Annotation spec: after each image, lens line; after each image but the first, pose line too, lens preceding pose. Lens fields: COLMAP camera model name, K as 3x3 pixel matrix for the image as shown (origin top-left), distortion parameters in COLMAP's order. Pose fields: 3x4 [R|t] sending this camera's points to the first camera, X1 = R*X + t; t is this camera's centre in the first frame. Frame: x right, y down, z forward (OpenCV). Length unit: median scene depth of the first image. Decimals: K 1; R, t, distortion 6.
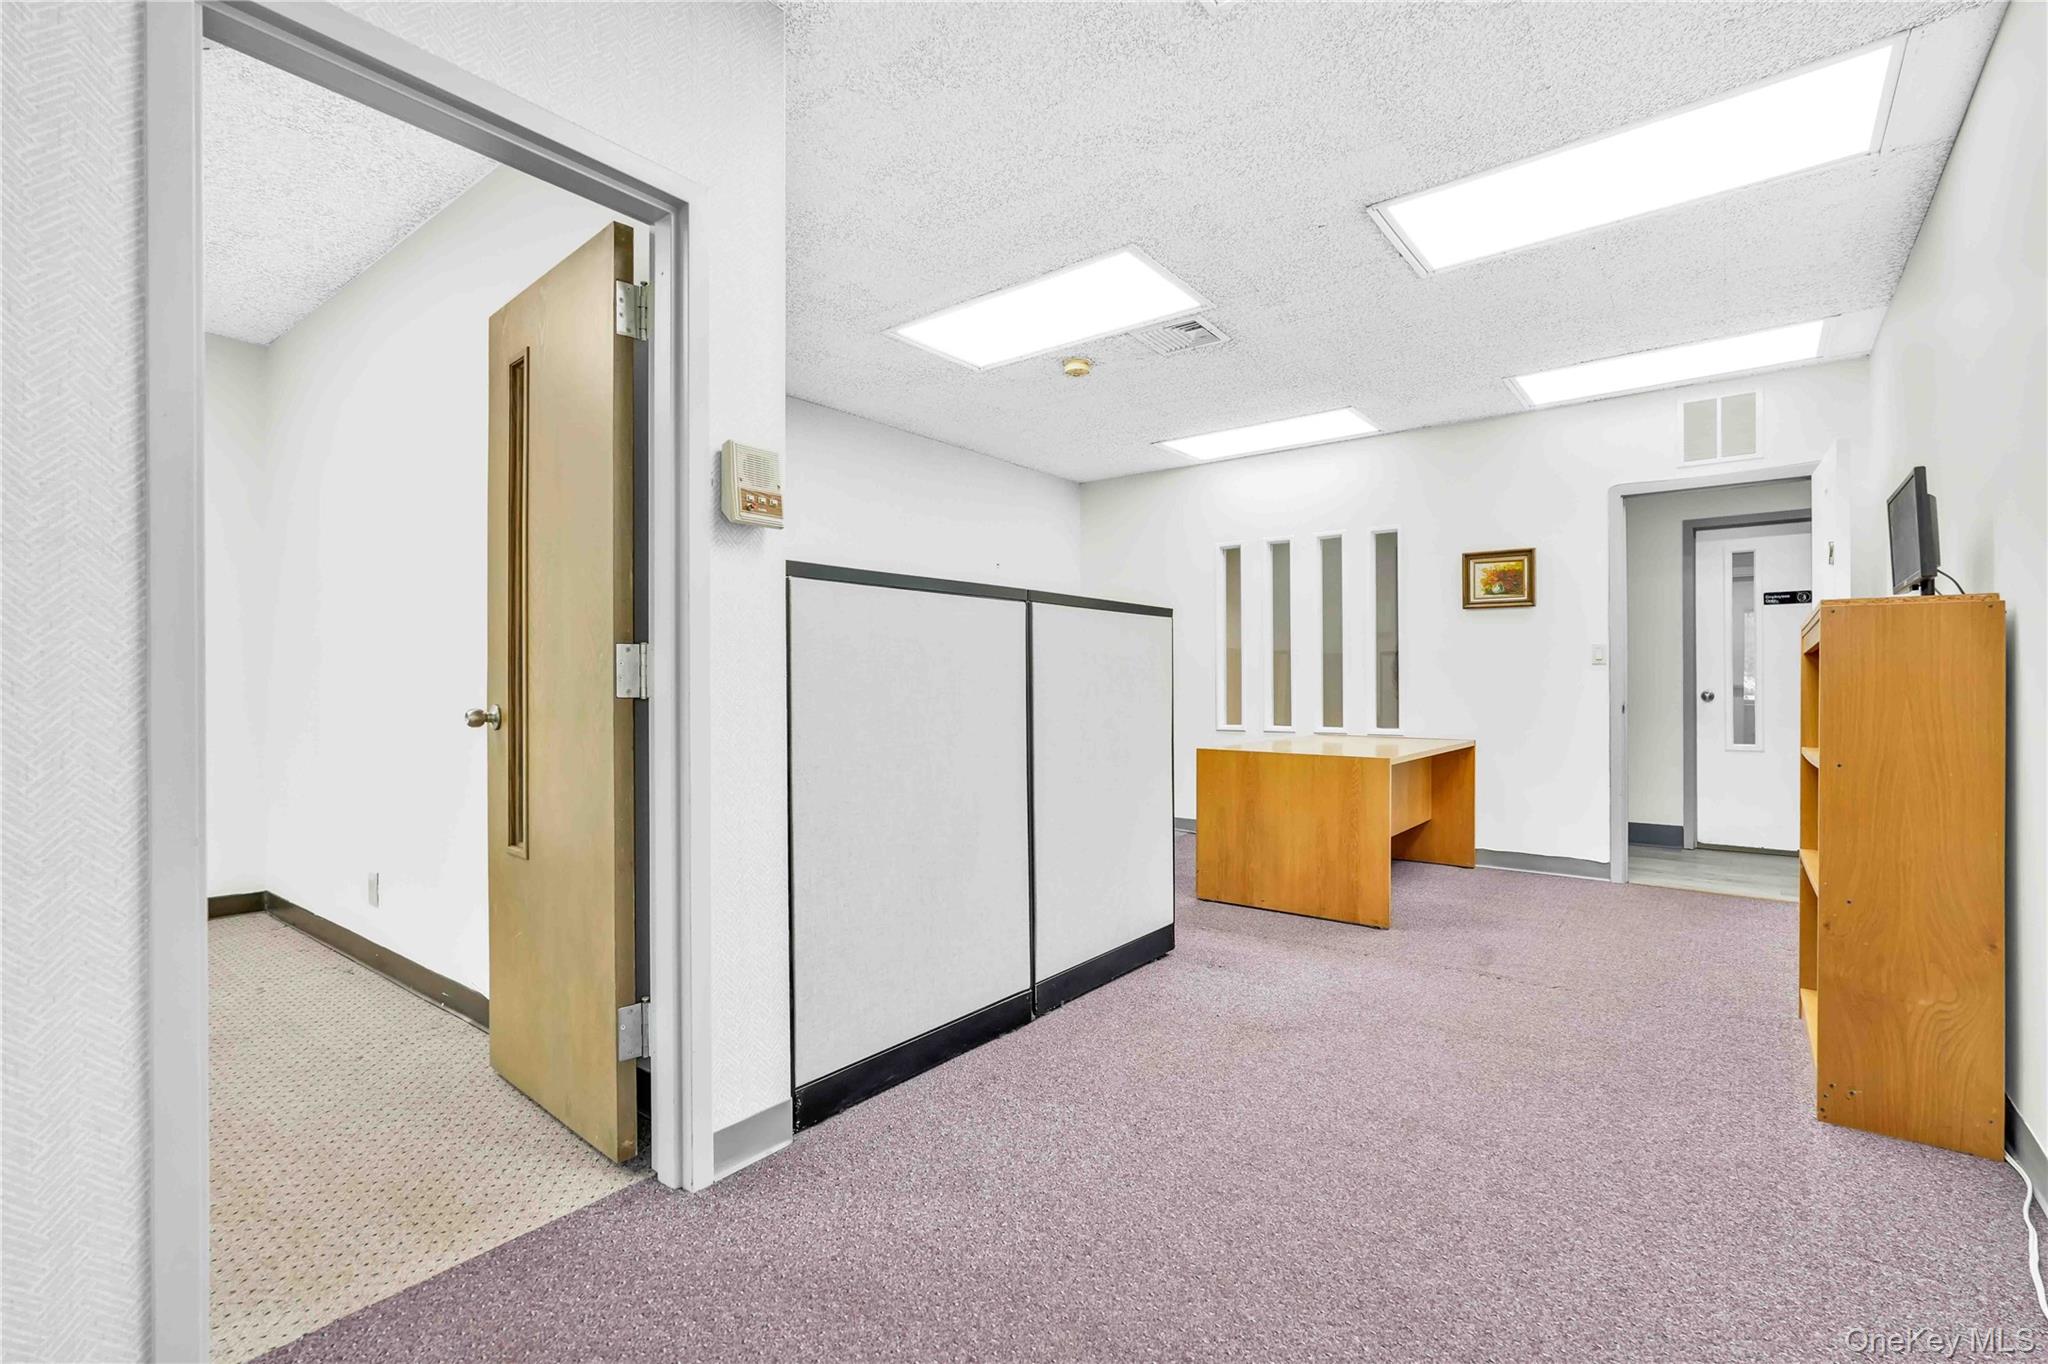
lens RADIAL K [[918.8, 0, 1004.1], [0, 918.8, 686.3], [0, 0, 1]] dist [-0.024092, 0.009938]
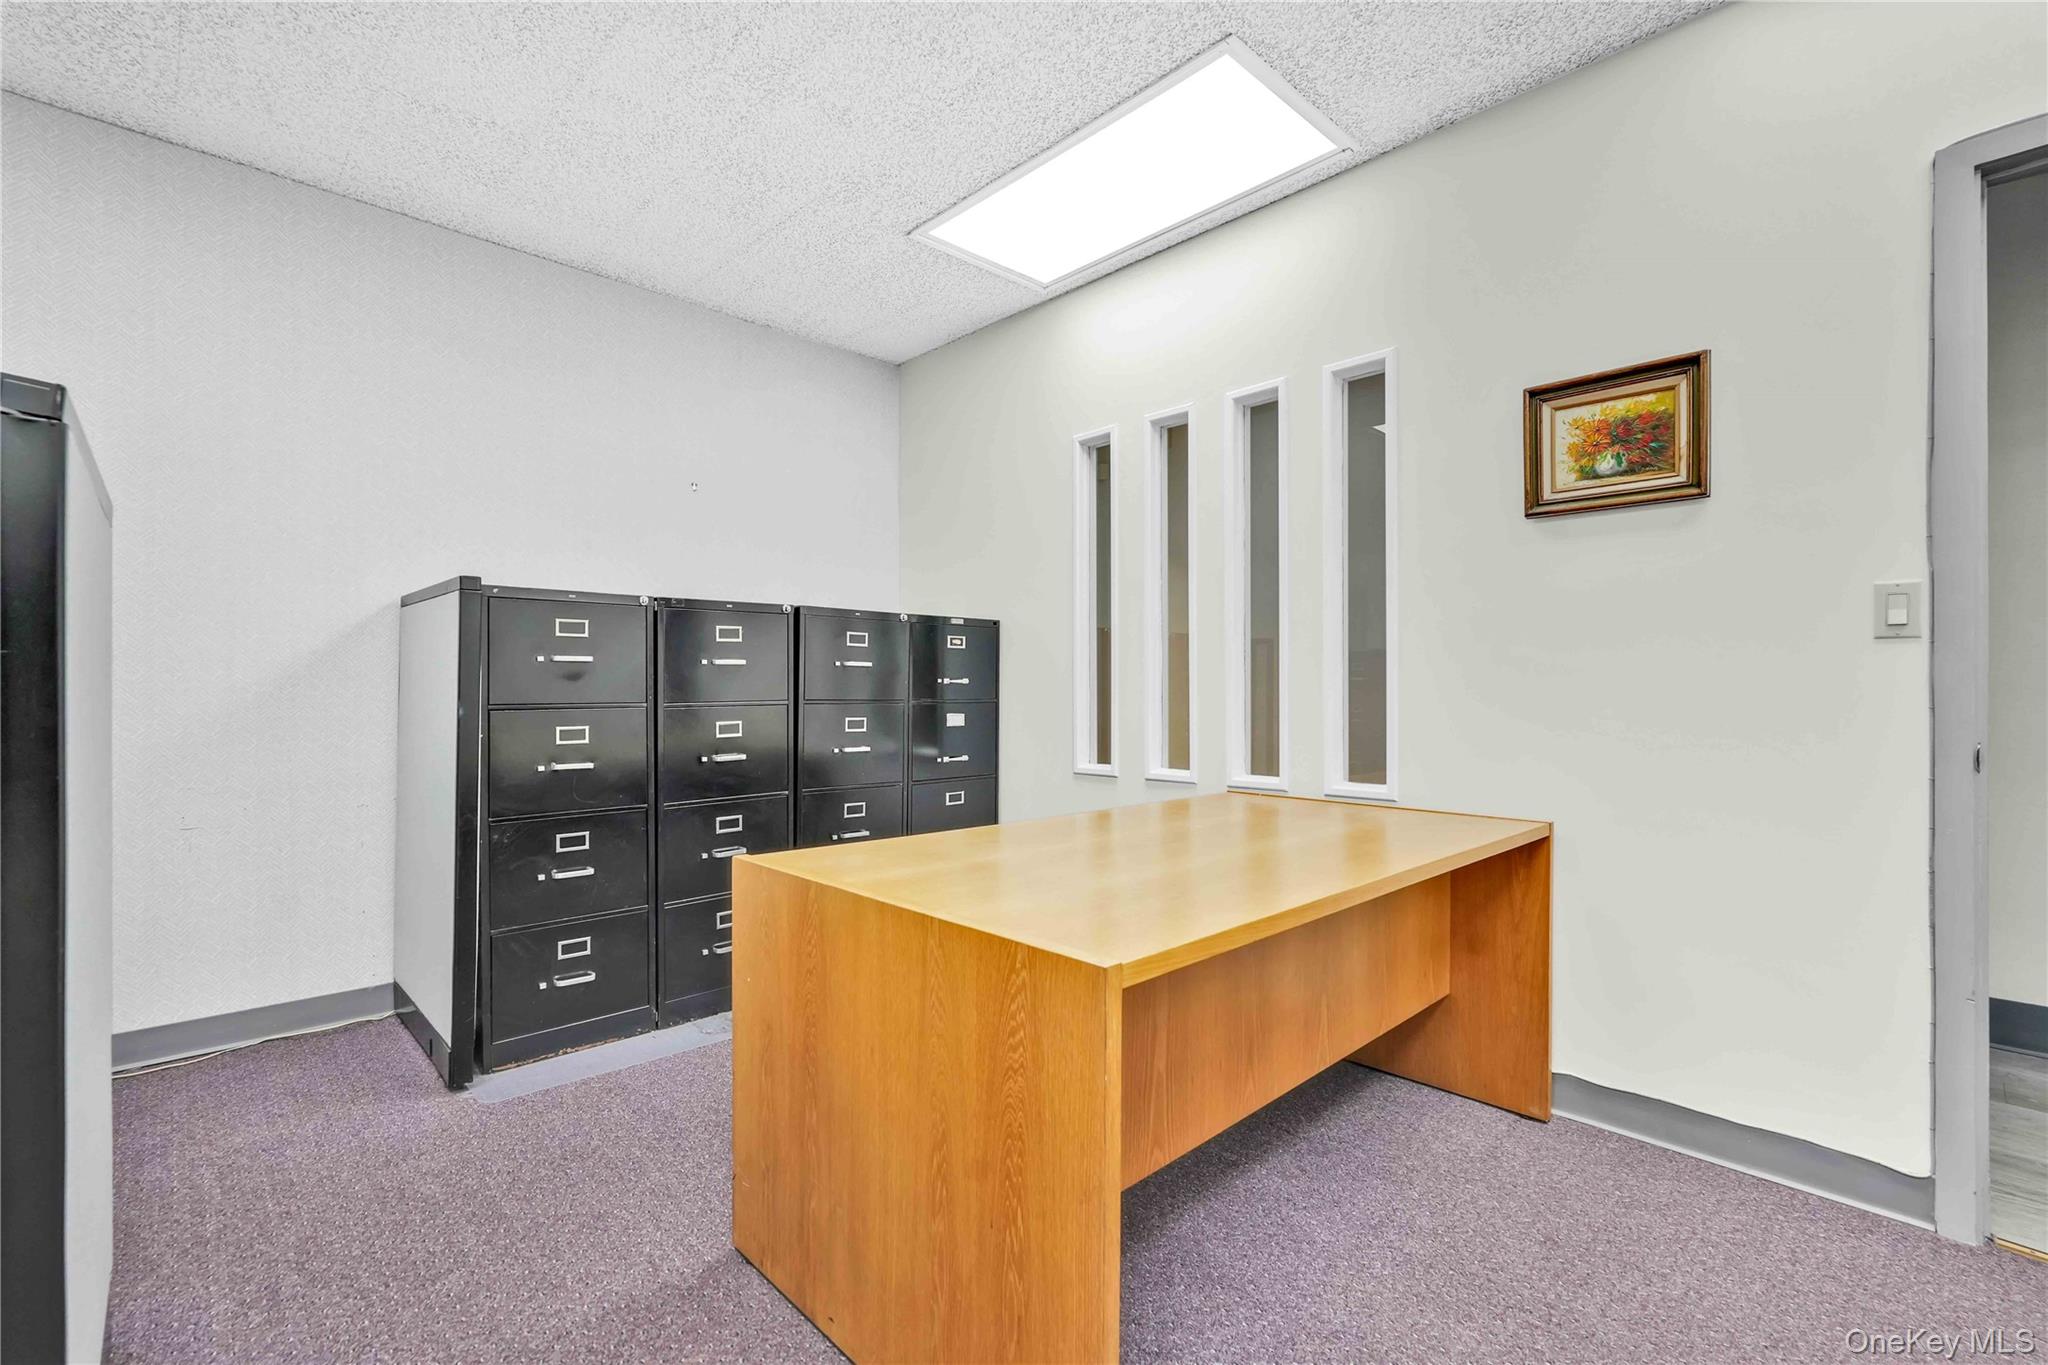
lens RADIAL K [[918.8, 0, 991.8], [0, 918.8, 692.3], [0, 0, 1]] dist [-0.024092, 0.009938]
pose [[0.991012, 0.003544, -0.133728, 0.371738], [-0.003689, 0.999993, -0.000837, -0.000516], [0.133724, 0.001323, 0.991018, 0.645716]]
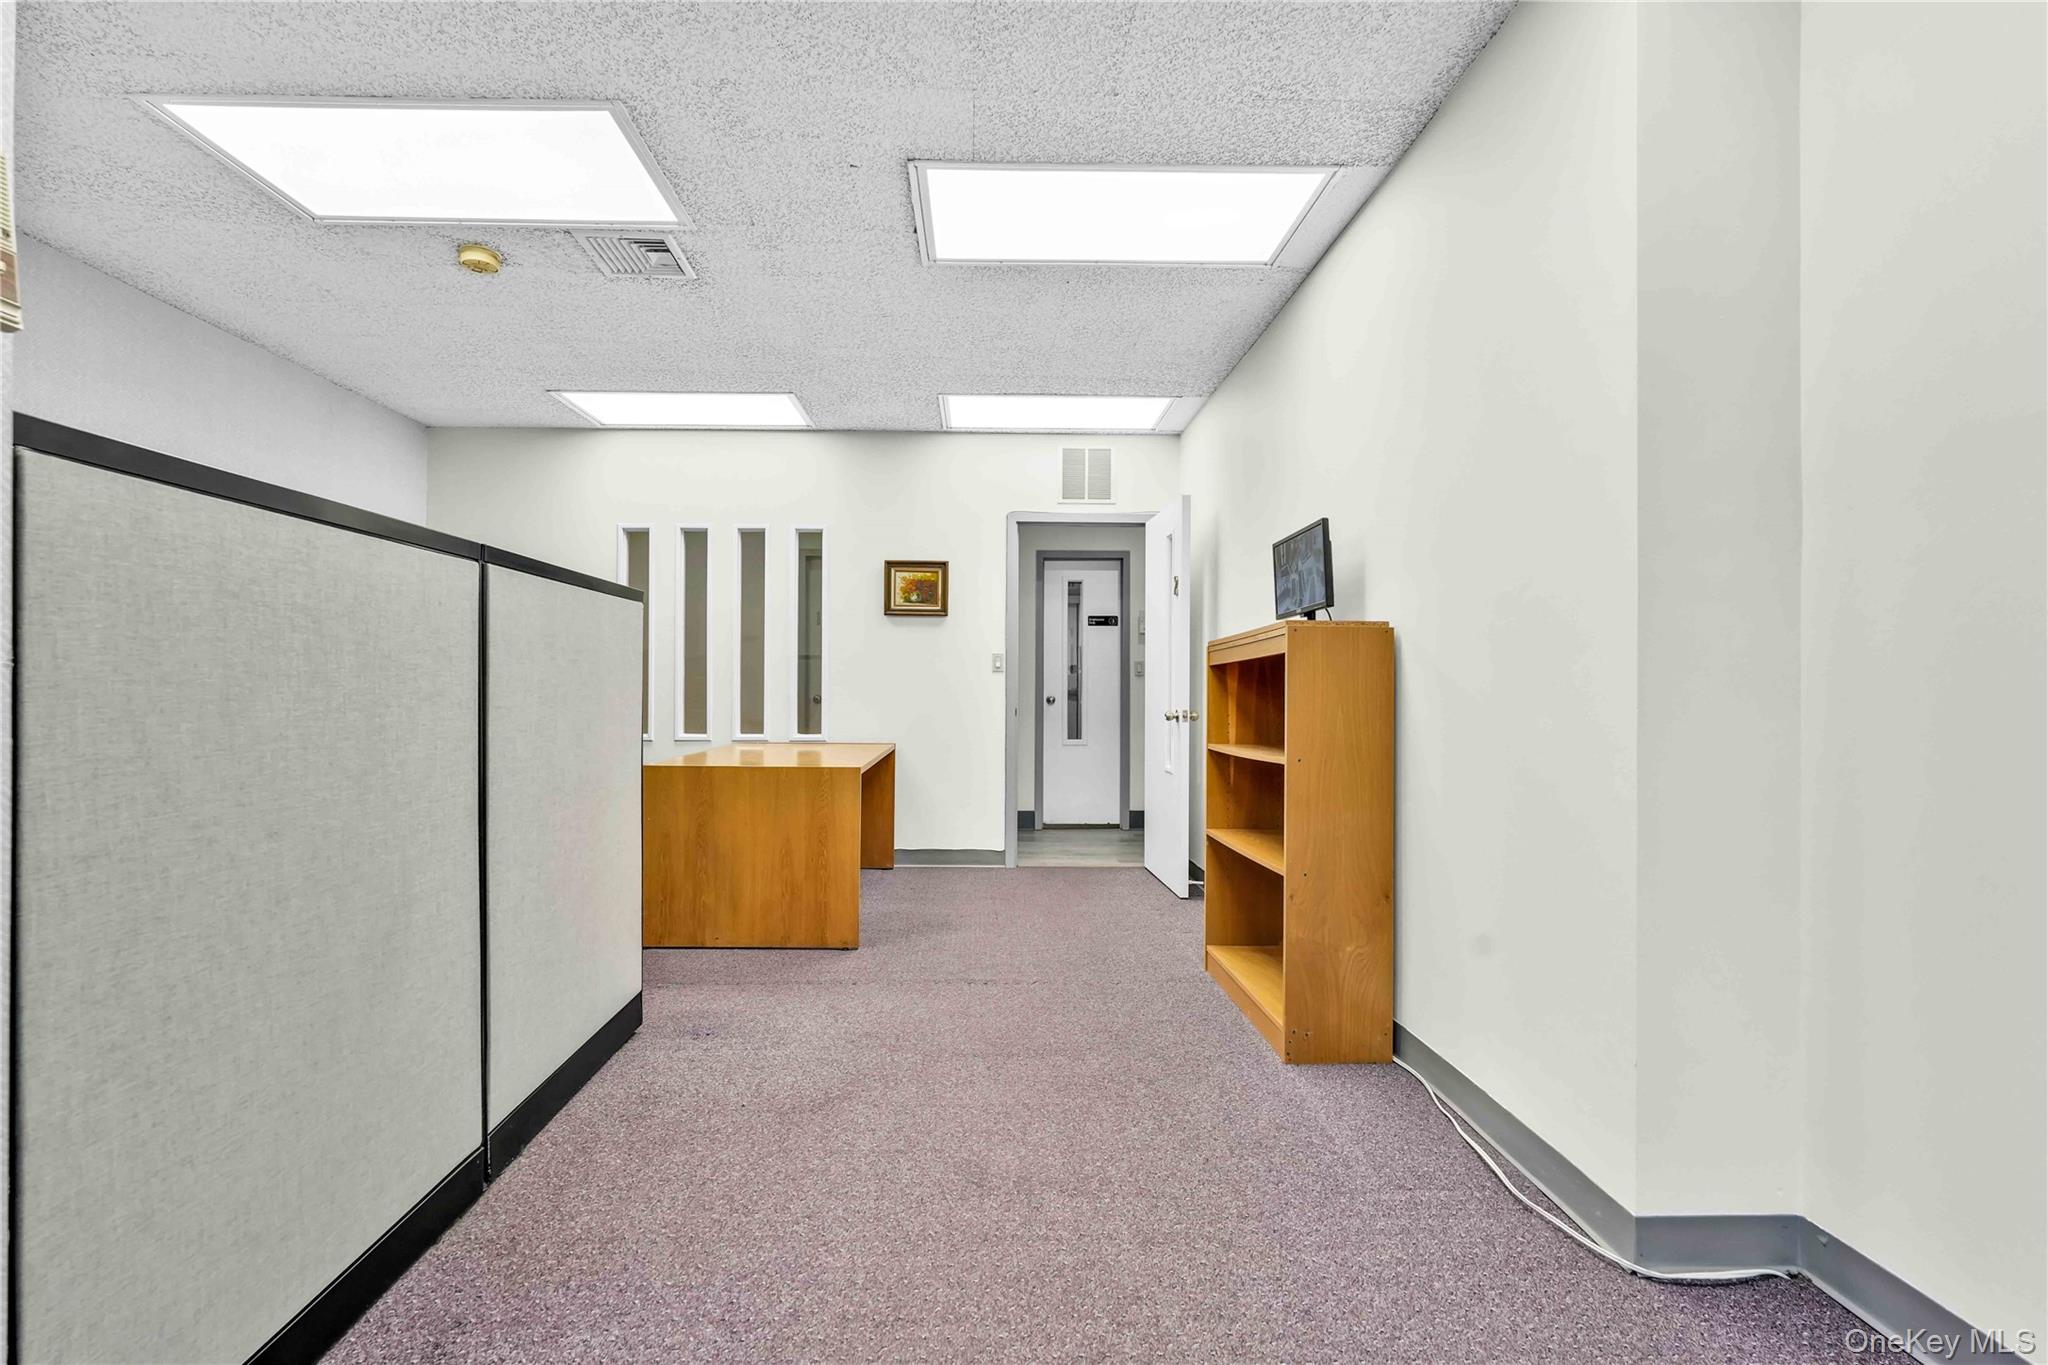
lens RADIAL K [[918.8, 0, 1002.9], [0, 918.8, 685.9], [0, 0, 1]] dist [-0.024092, 0.009938]
pose [[0.760361, 0.008668, 0.649443, -0.073552], [-0.006409, 0.999962, -0.005844, -0.000579], [-0.649469, 0.000282, 0.760388, 0.163761]]
